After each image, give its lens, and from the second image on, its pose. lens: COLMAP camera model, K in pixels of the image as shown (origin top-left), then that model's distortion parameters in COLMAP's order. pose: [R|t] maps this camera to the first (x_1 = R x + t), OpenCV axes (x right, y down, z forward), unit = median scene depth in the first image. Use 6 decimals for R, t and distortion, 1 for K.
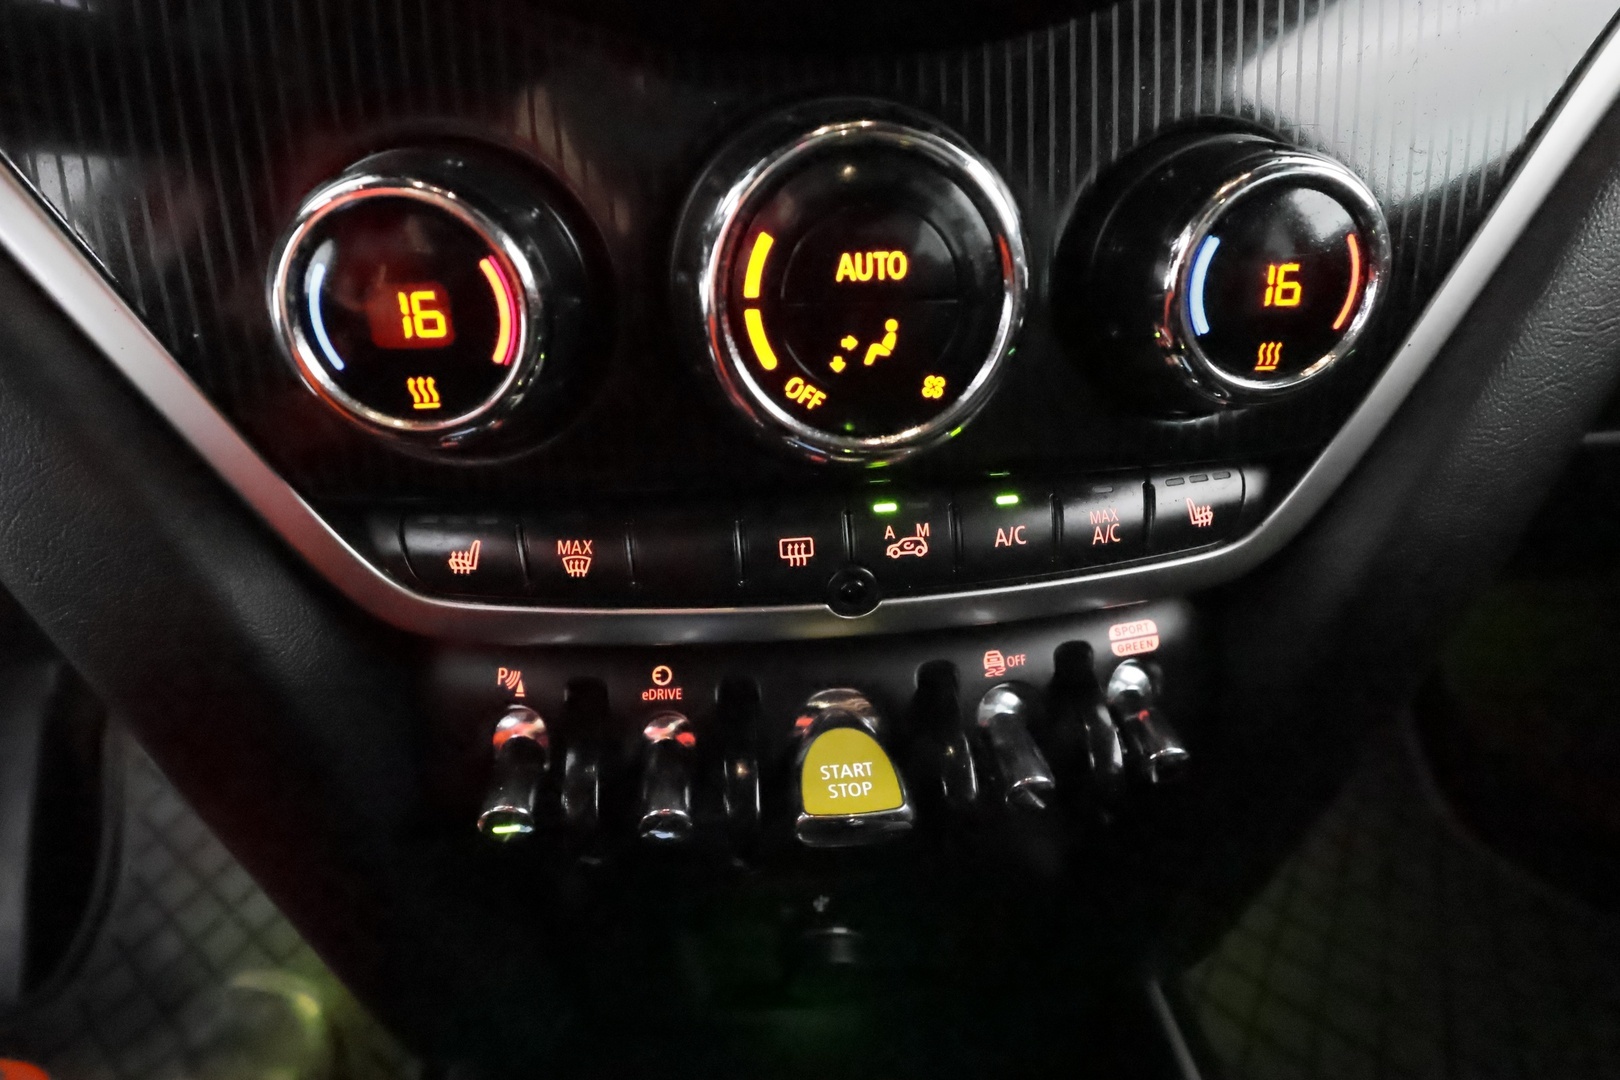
lens RADIAL K [[854.0, 0, 810.0], [0, 854.0, 540.0], [0, 0, 1]] dist [0.003281, 0.001232]
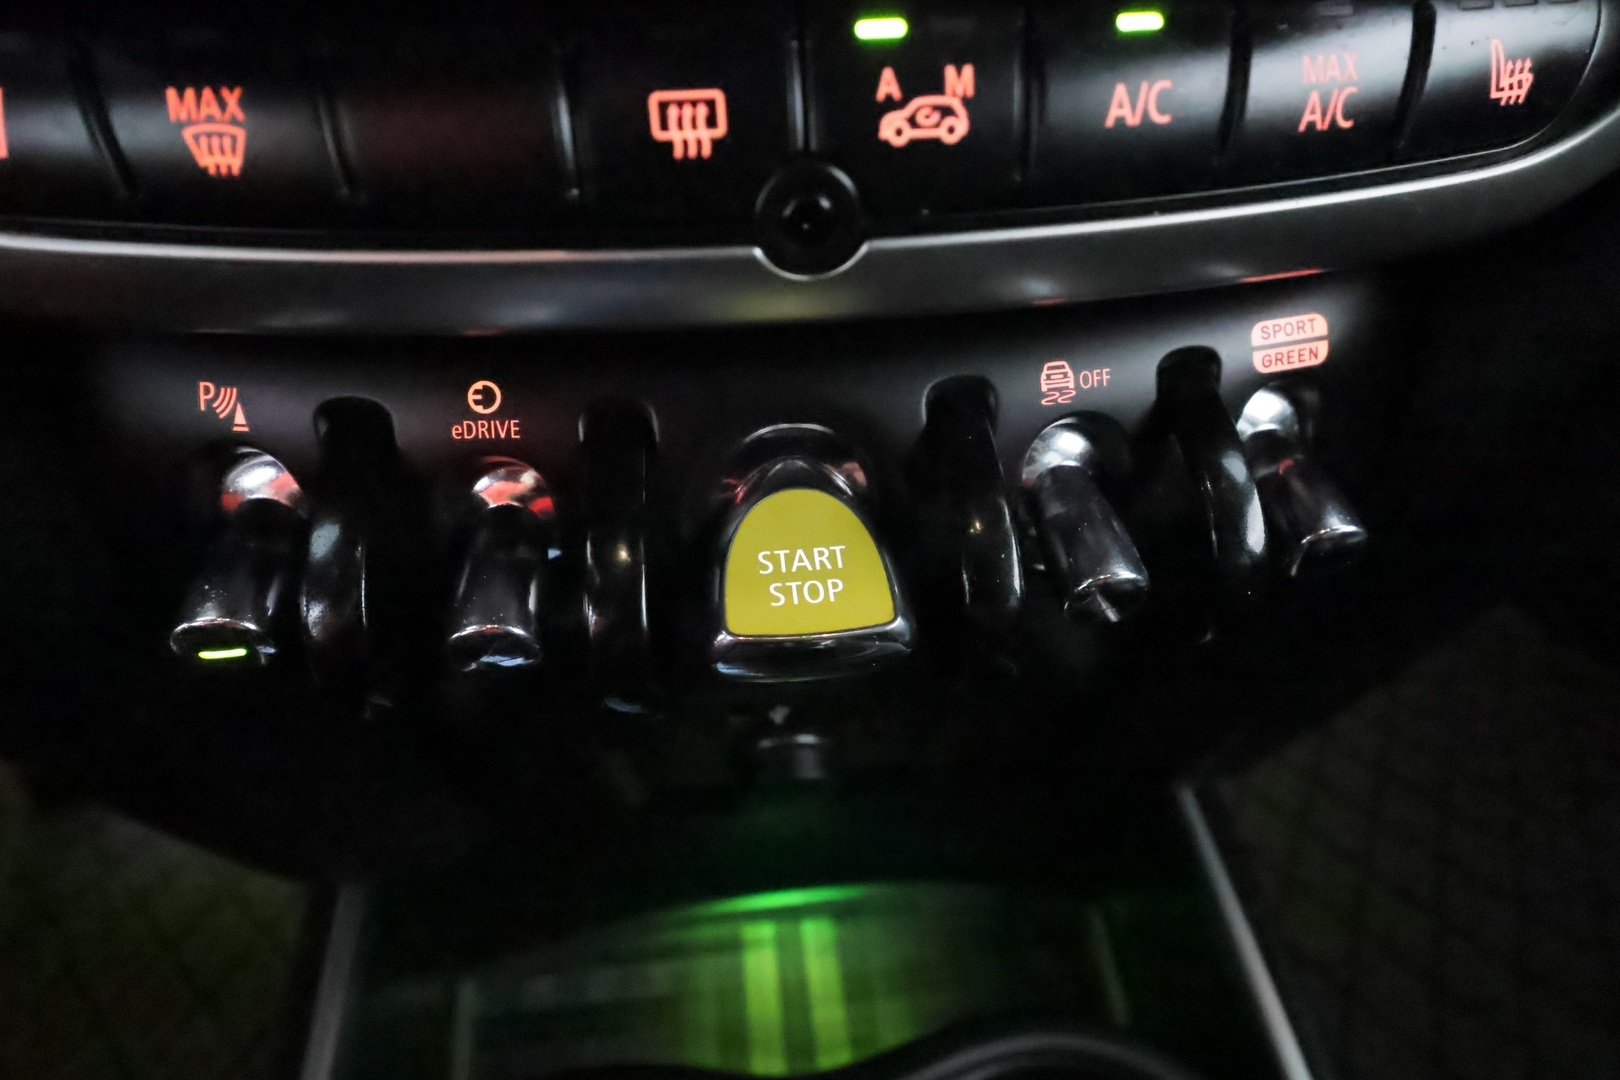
lens RADIAL K [[854.0, 0, 810.0], [0, 854.0, 540.0], [0, 0, 1]] dist [0.003281, 0.001232]
pose [[0.999952, 0.006292, 0.007563, 0.044388], [-0.008188, 0.958426, 0.285224, 0.089381], [-0.005454, -0.285272, 0.958431, 0.441913]]
